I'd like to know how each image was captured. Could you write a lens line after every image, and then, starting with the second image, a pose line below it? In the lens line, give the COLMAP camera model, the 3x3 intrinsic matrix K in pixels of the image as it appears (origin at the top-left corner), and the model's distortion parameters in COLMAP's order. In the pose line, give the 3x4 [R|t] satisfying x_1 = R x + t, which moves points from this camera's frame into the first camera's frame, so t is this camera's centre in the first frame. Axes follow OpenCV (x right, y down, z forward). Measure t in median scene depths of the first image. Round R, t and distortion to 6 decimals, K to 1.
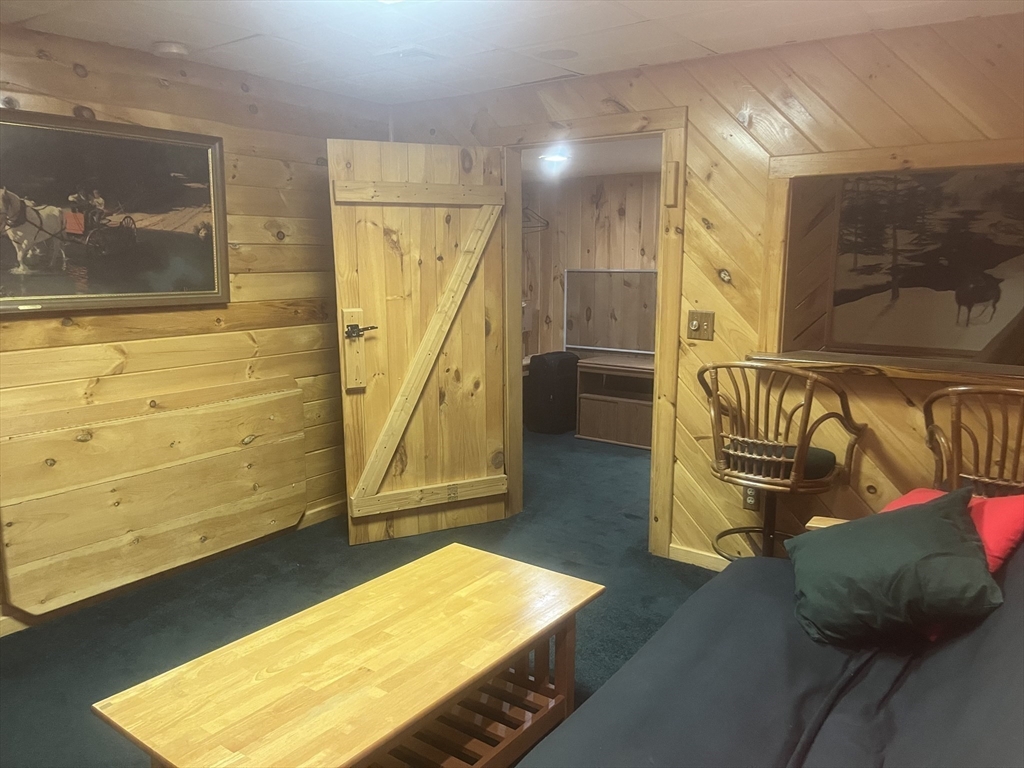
lens RADIAL K [[774.5, 0, 512.0], [0, 774.5, 384.0], [0, 0, 1]] dist [0.025986, -0.001562]
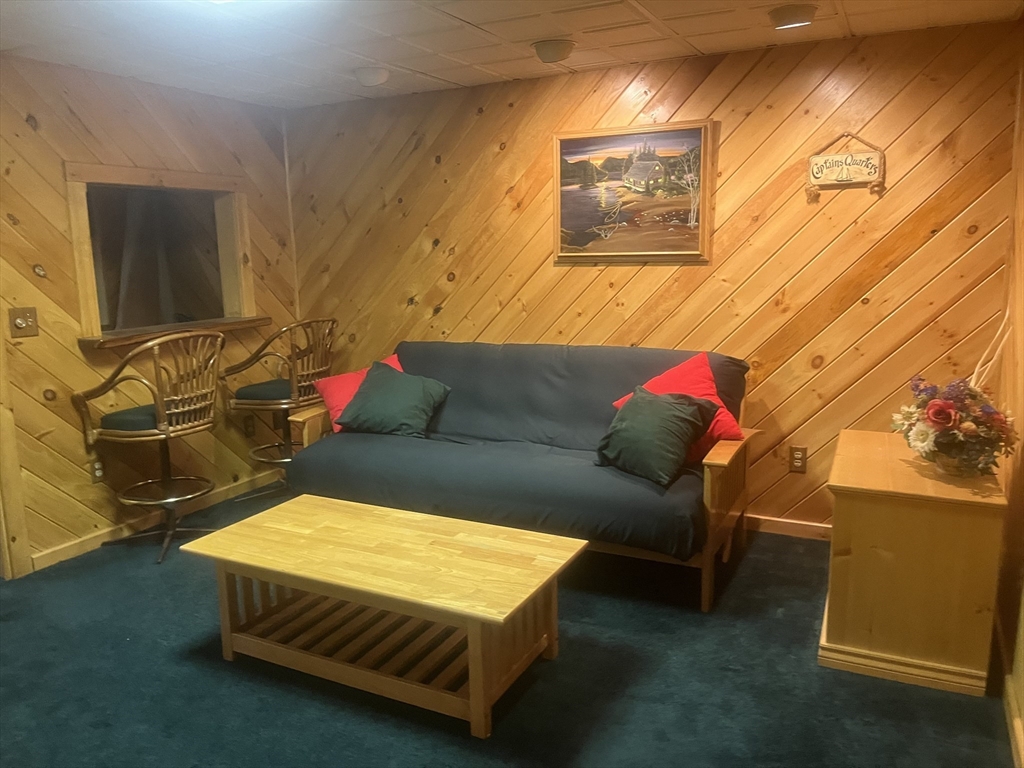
lens RADIAL K [[786.1, 0, 502.3], [0, 786.1, 387.2], [0, 0, 1]] dist [0.076373, -0.105672]
pose [[-0.158331, -0.174380, 0.971866, -0.874194], [0.182484, 0.962157, 0.202367, -0.093046], [-0.970377, 0.209391, -0.120518, 0.566720]]
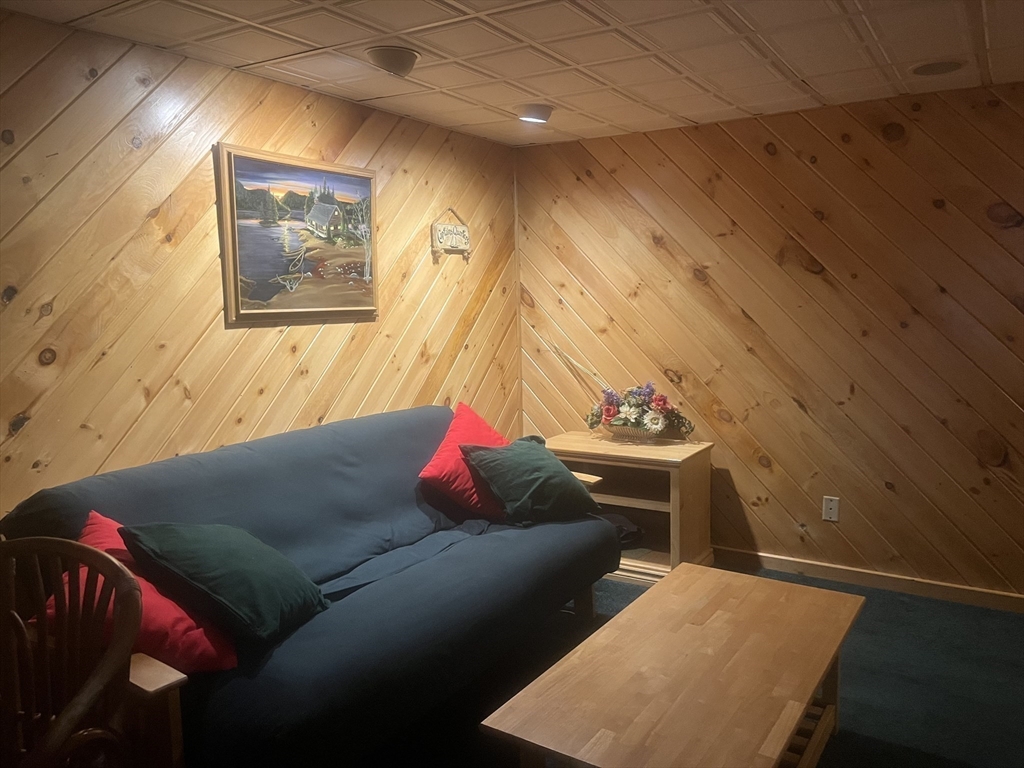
lens RADIAL K [[774.5, 0, 512.0], [0, 774.5, 384.0], [0, 0, 1]] dist [0.025986, -0.001562]
pose [[-0.998108, 0.022087, -0.057382, 0.060980], [0.005285, 0.960618, 0.277823, -0.186331], [0.061258, 0.276994, -0.958917, 1.143316]]
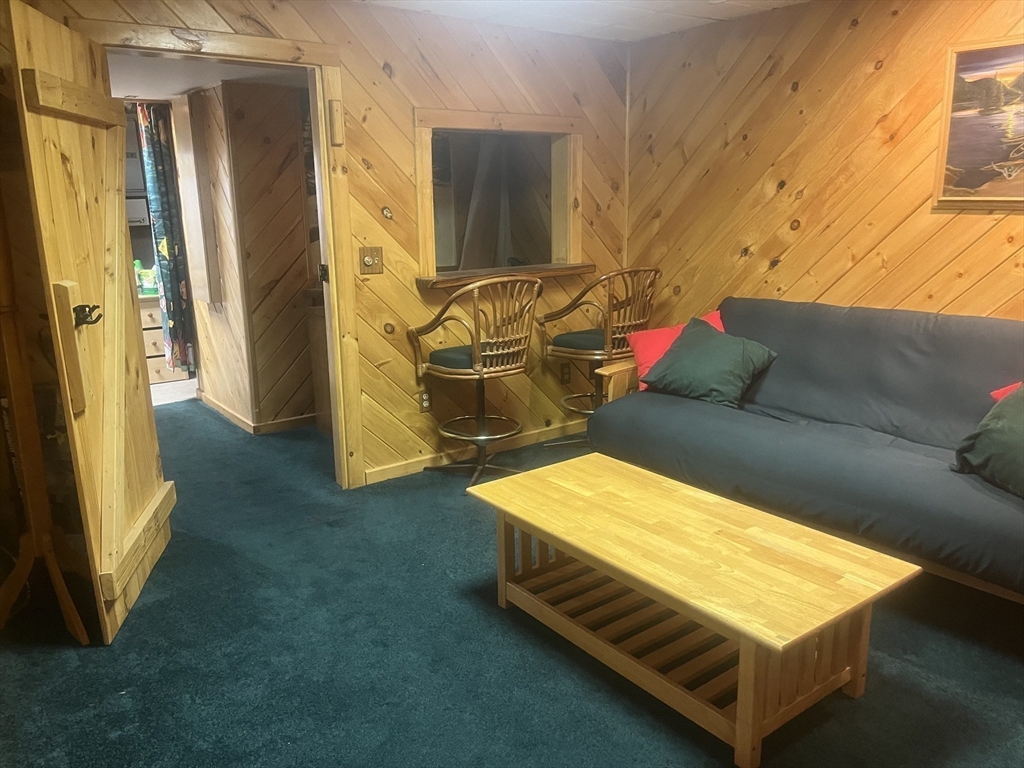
lens RADIAL K [[786.1, 0, 502.3], [0, 786.1, 387.2], [0, 0, 1]] dist [0.076373, -0.105672]
pose [[0.282706, -0.229989, 0.931226, -0.790249], [0.174025, 0.967016, 0.185997, -0.080049], [-0.943288, 0.109474, 0.313405, 0.518715]]
